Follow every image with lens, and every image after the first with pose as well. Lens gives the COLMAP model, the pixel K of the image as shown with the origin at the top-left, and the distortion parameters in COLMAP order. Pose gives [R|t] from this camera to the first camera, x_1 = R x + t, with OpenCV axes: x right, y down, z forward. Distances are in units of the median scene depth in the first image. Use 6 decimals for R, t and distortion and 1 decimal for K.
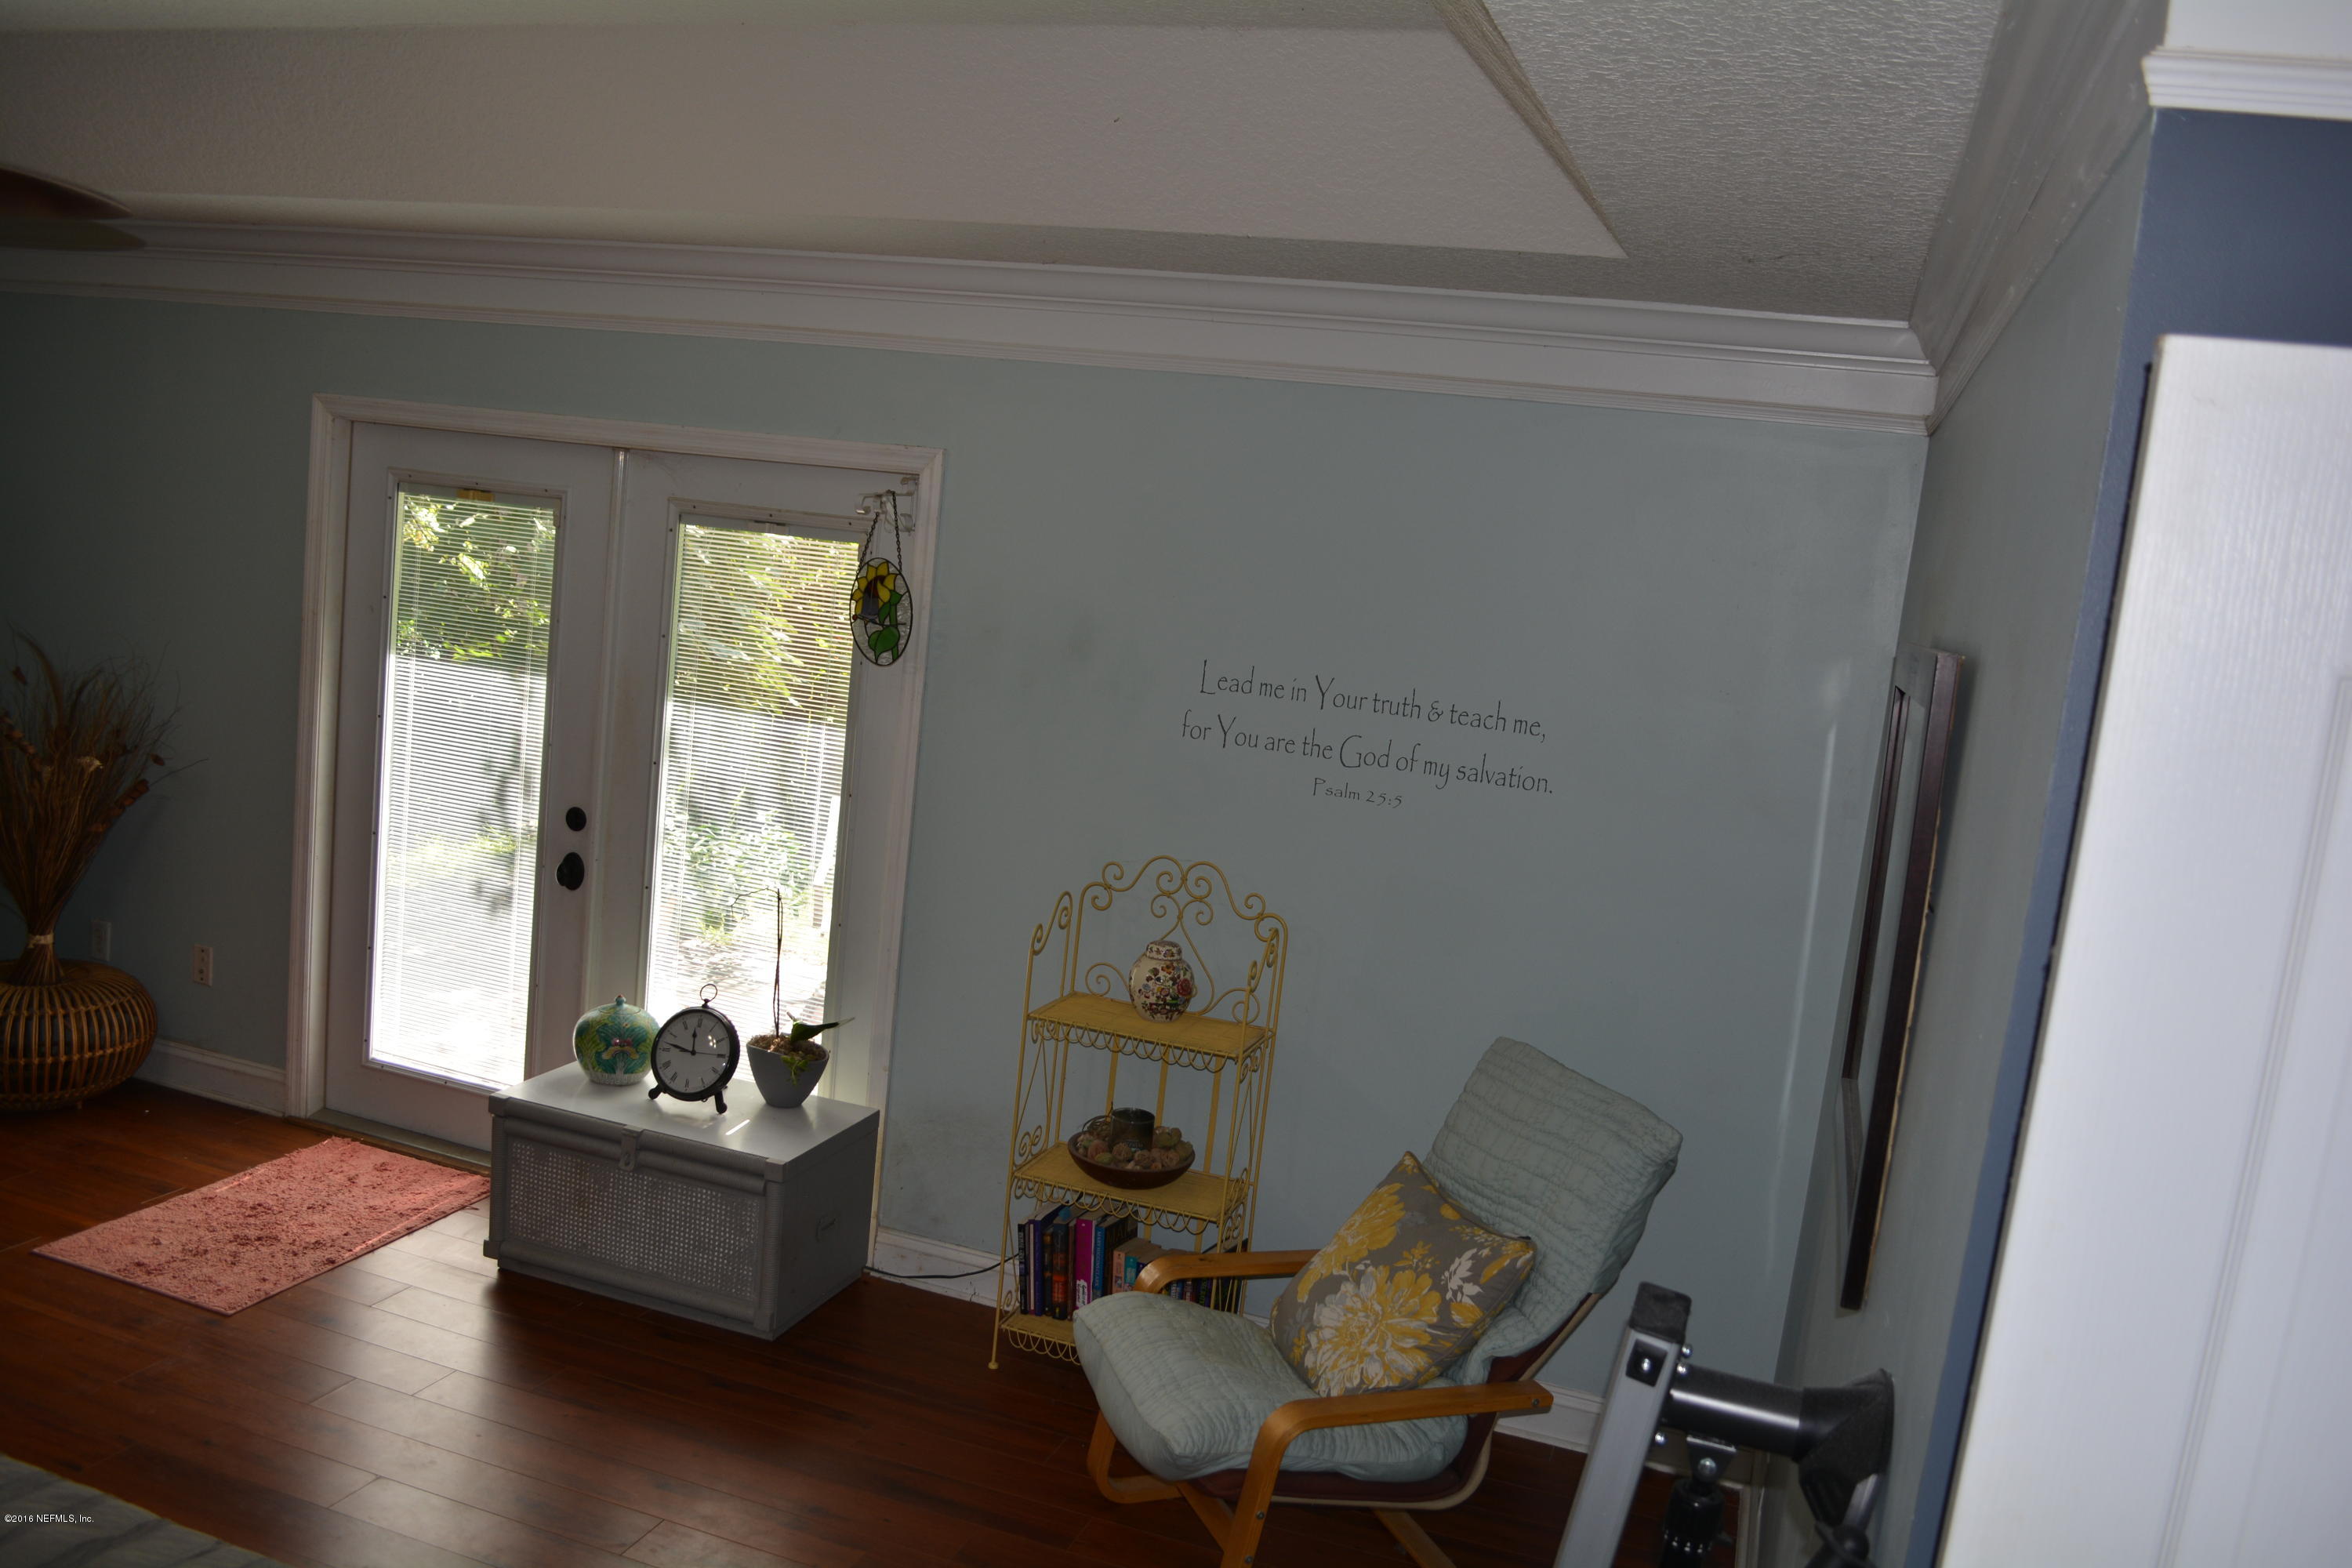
lens RADIAL K [[1857.5, 0, 1185.7], [0, 1857.5, 801.3], [0, 0, 1]] dist [-0.084460, 0.017263]
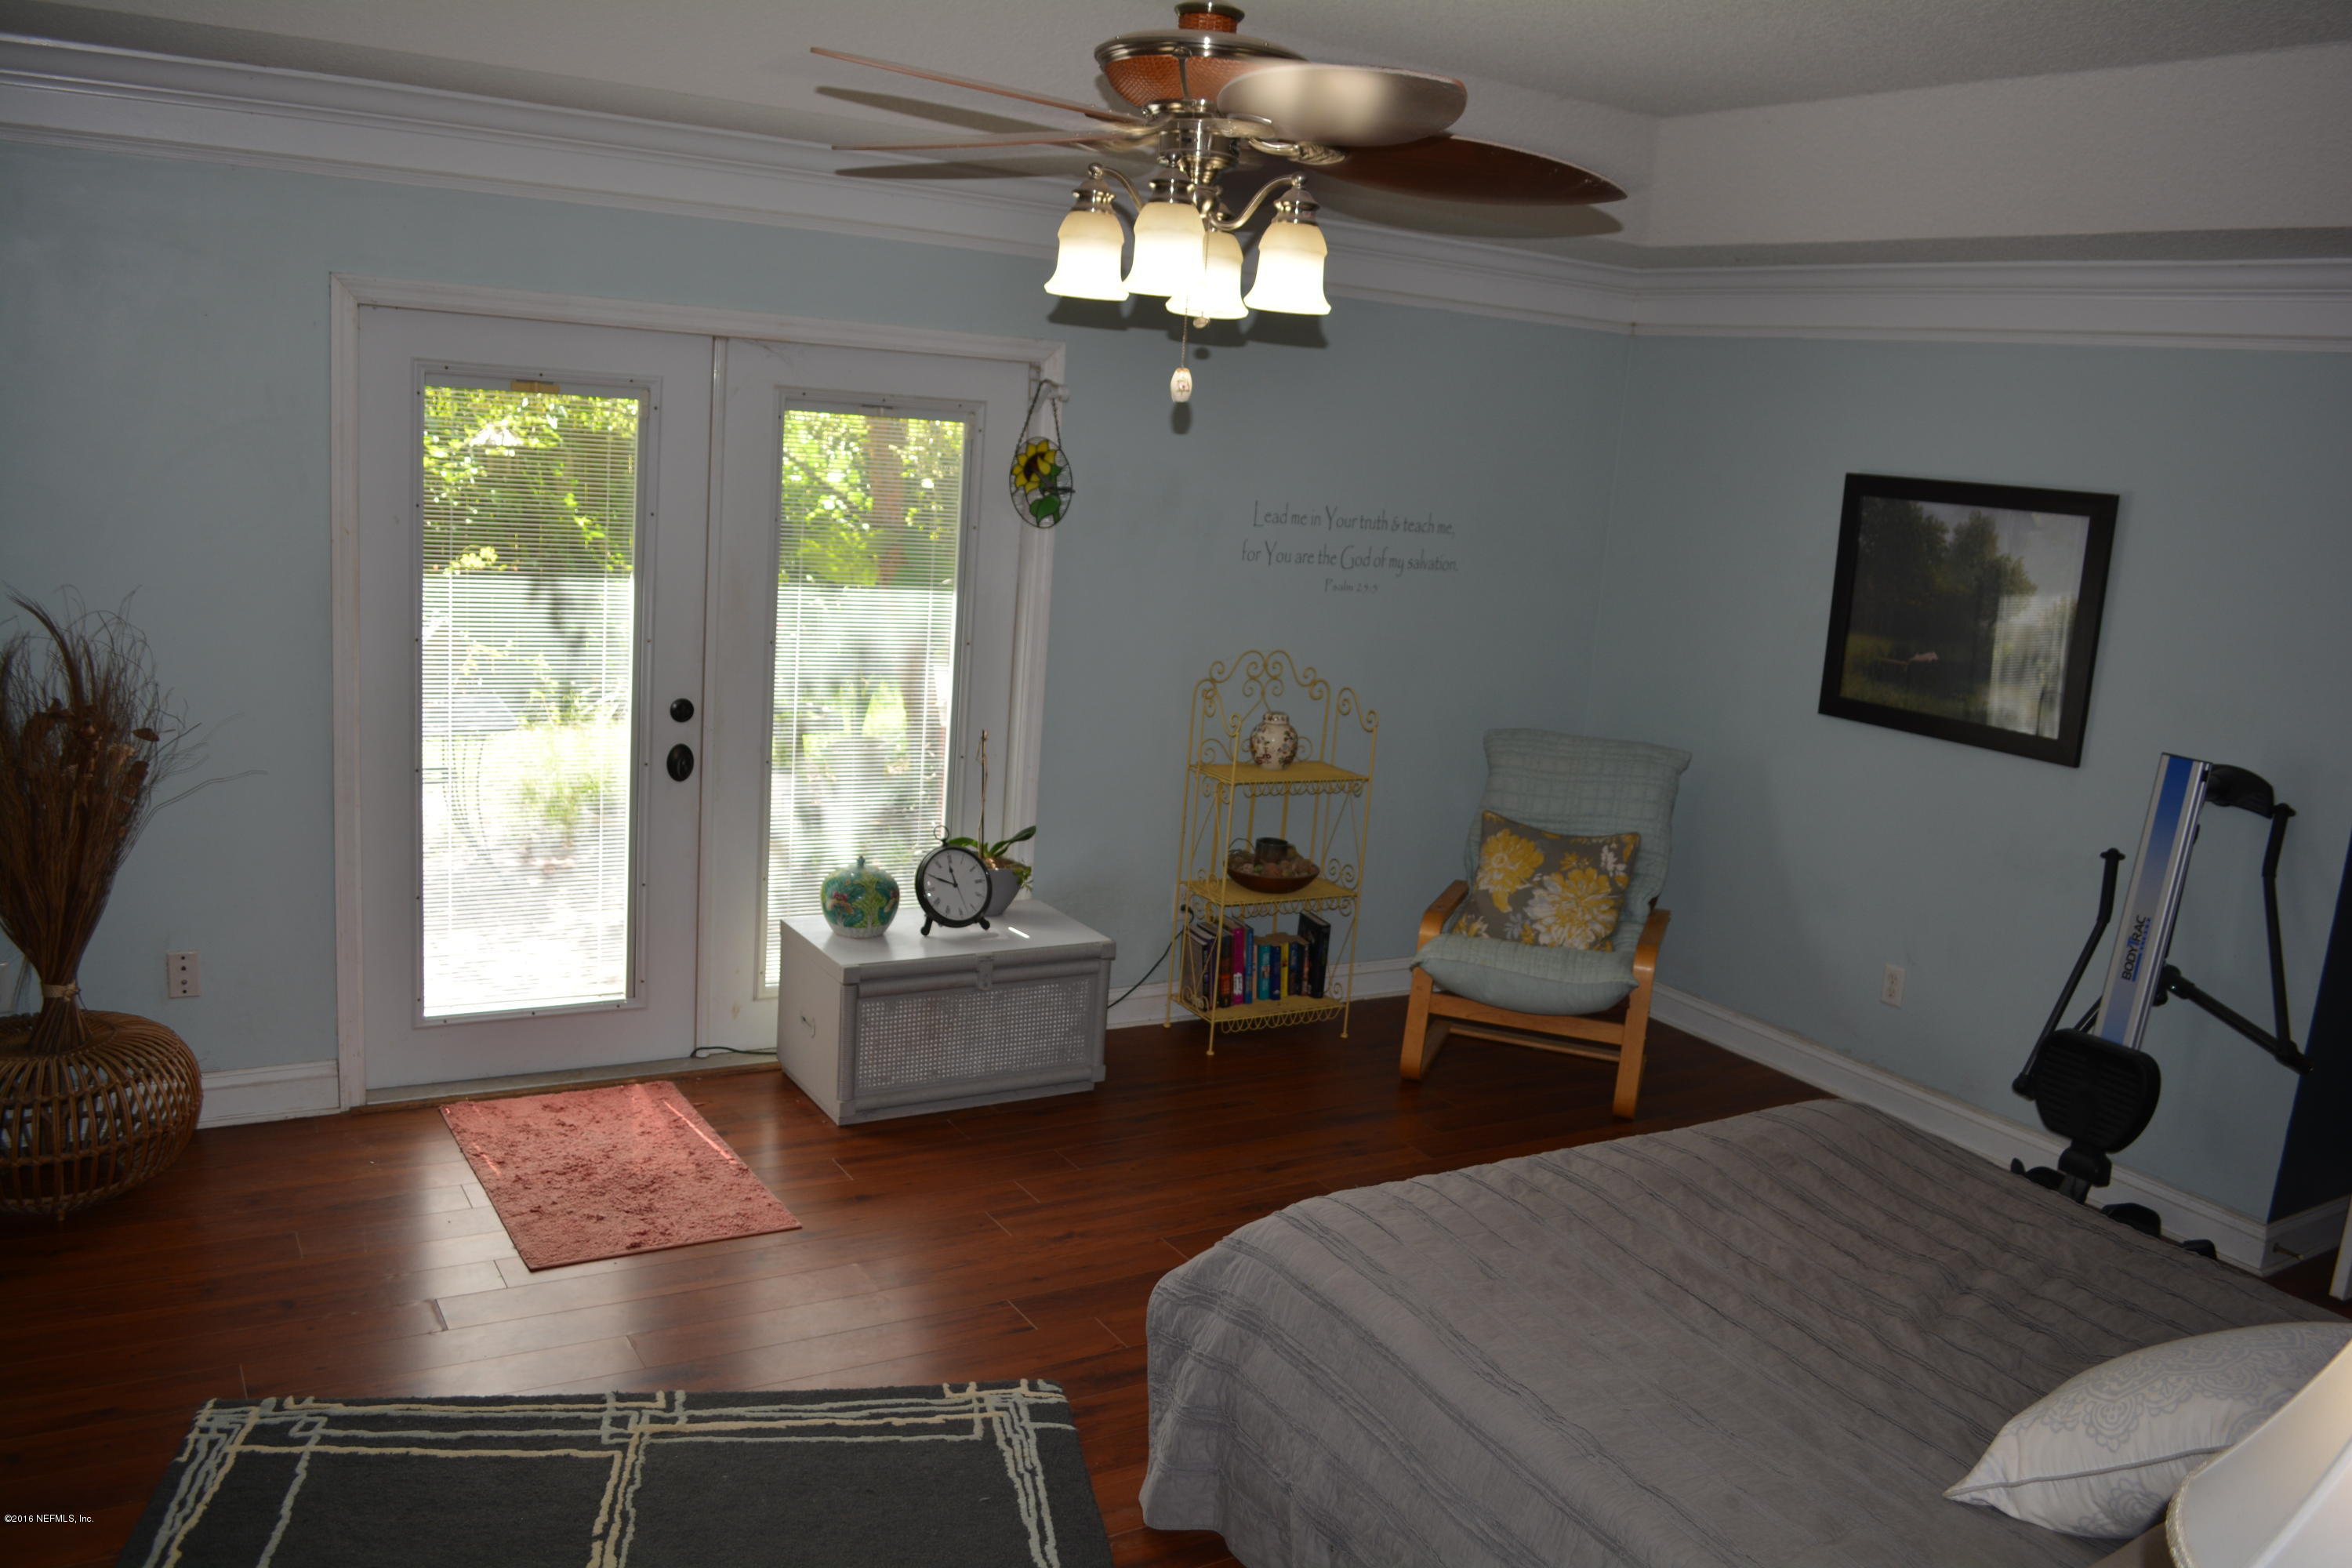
lens RADIAL K [[1857.5, 0, 1185.7], [0, 1857.5, 801.3], [0, 0, 1]] dist [-0.084460, 0.017263]
pose [[0.644858, -0.205682, 0.736107, -1.001188], [0.099858, 0.977527, 0.185660, -0.112169], [-0.757751, -0.046218, 0.650905, 0.147814]]
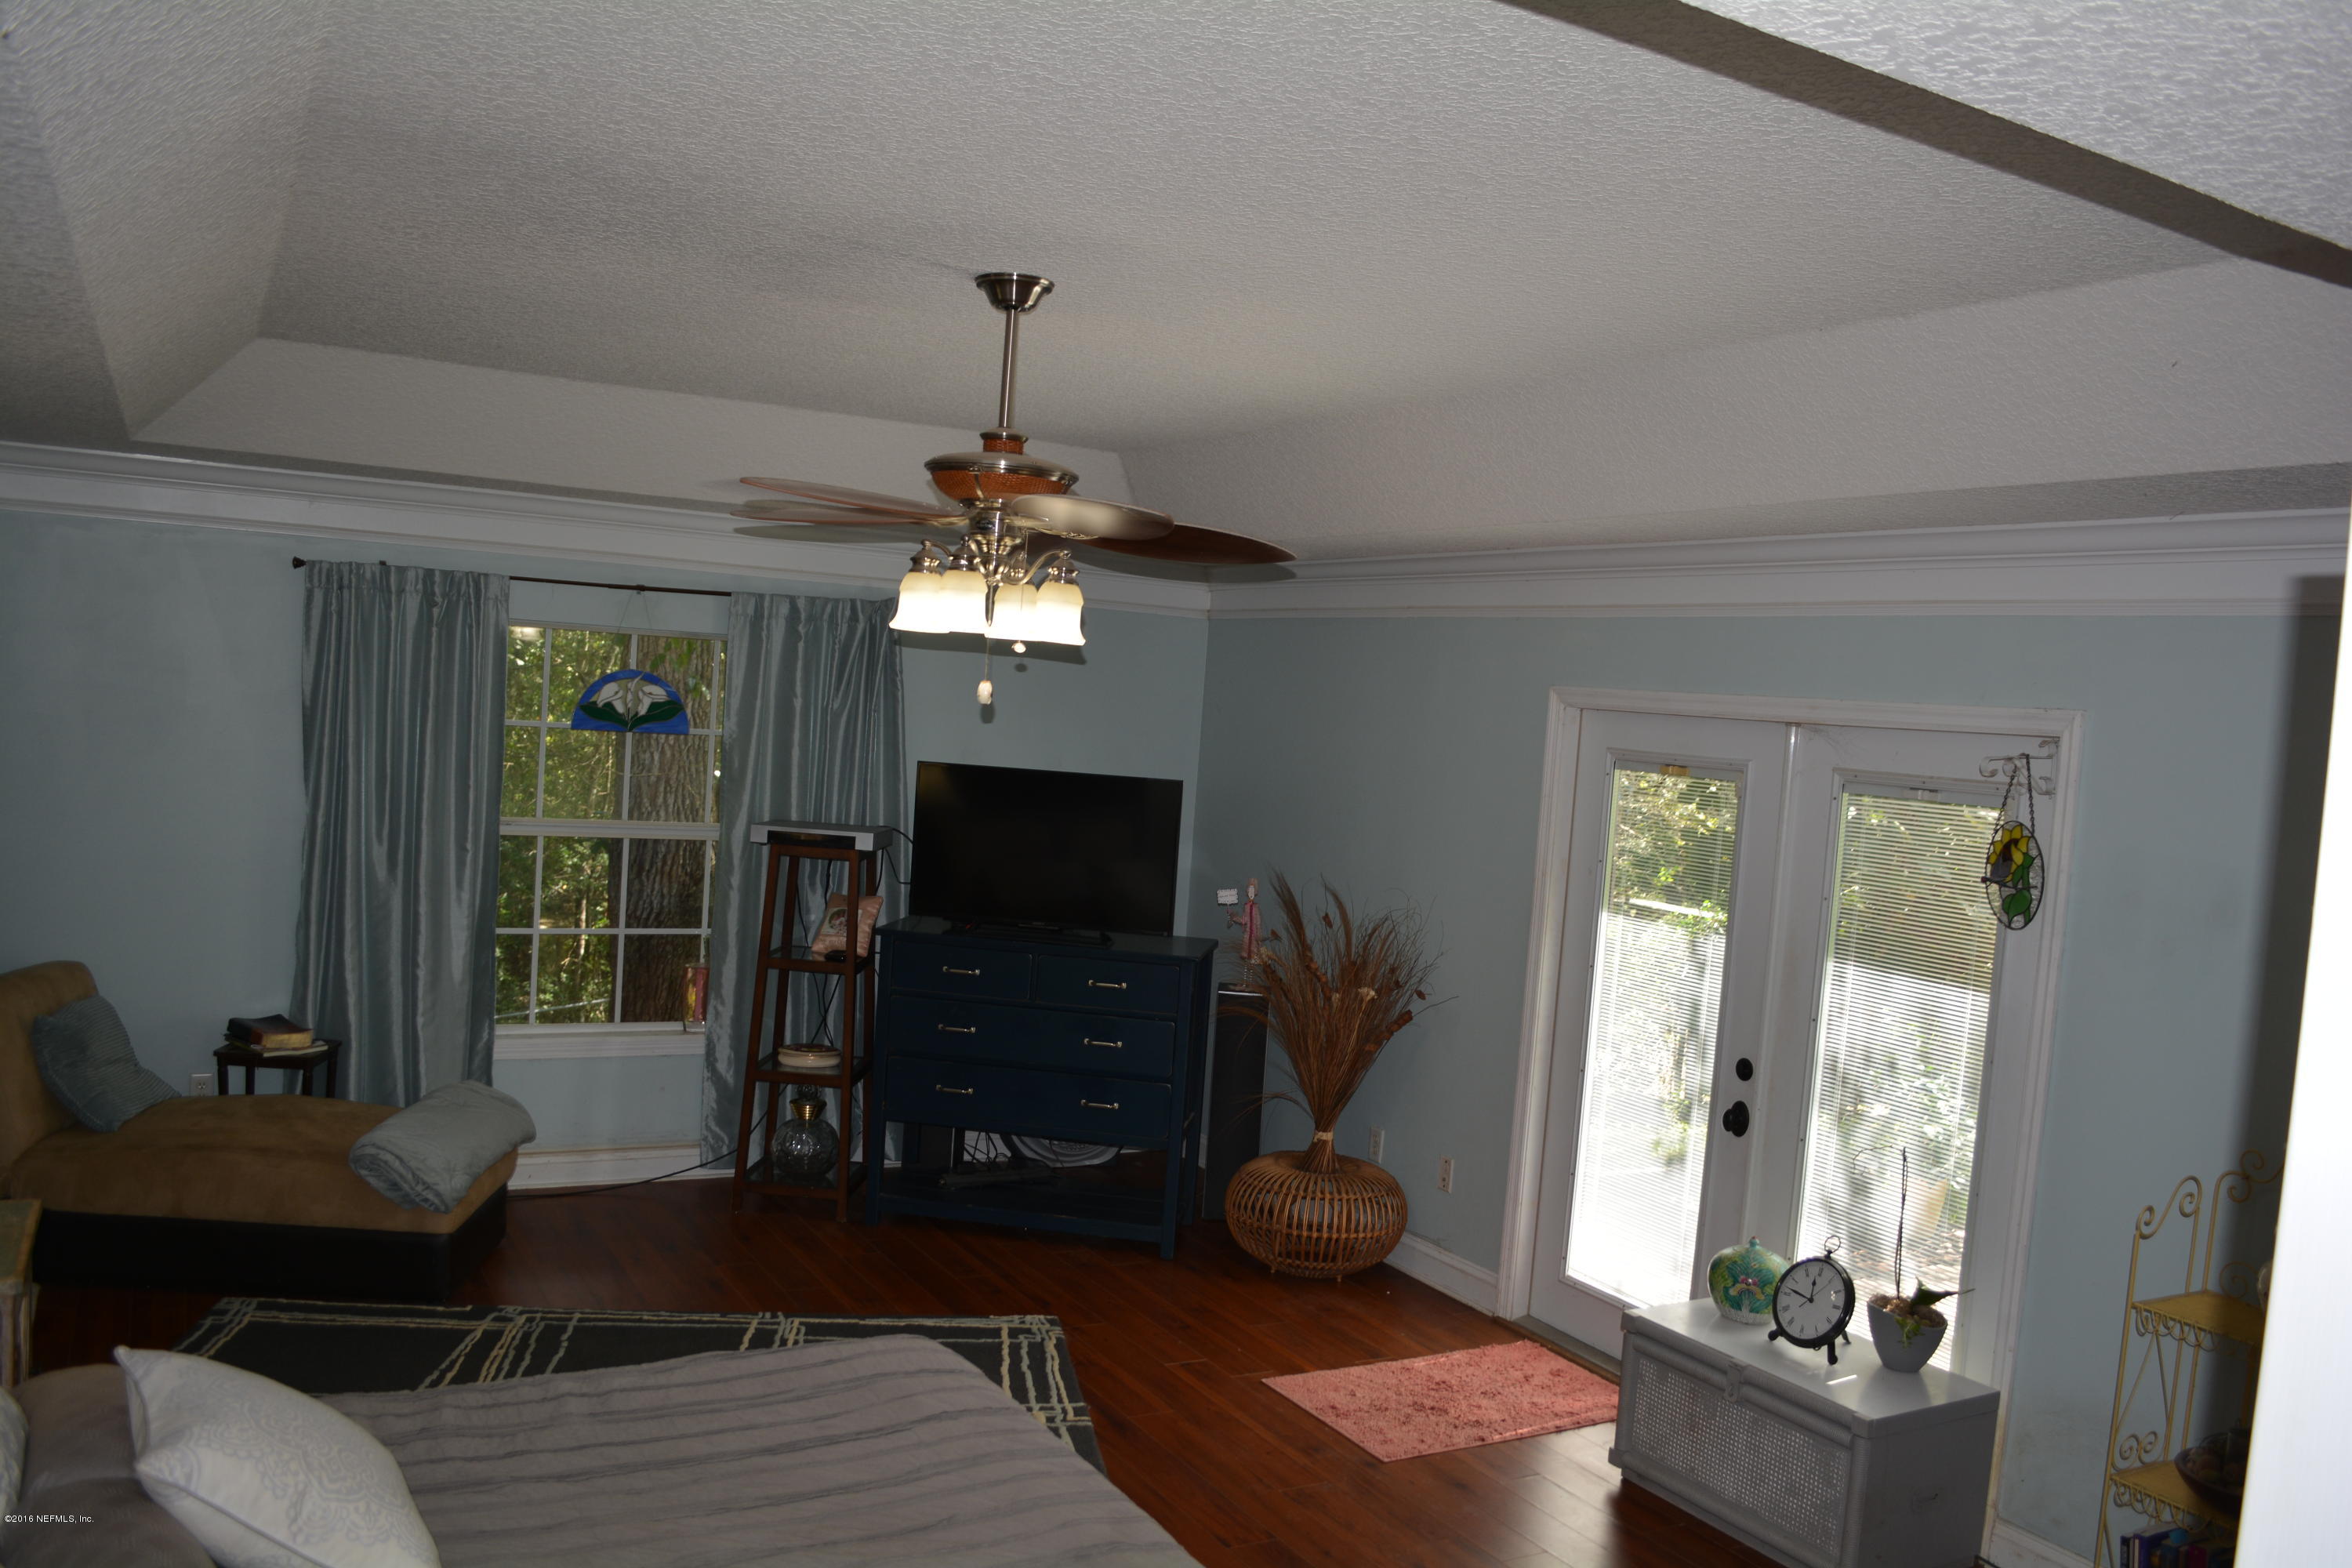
lens RADIAL K [[1857.5, 0, 1185.7], [0, 1857.5, 801.3], [0, 0, 1]] dist [-0.084460, 0.017263]
pose [[0.740347, -0.017275, -0.672003, 0.161782], [-0.090580, 0.987989, -0.125191, 0.020906], [0.666095, 0.153555, 0.729890, -0.014900]]
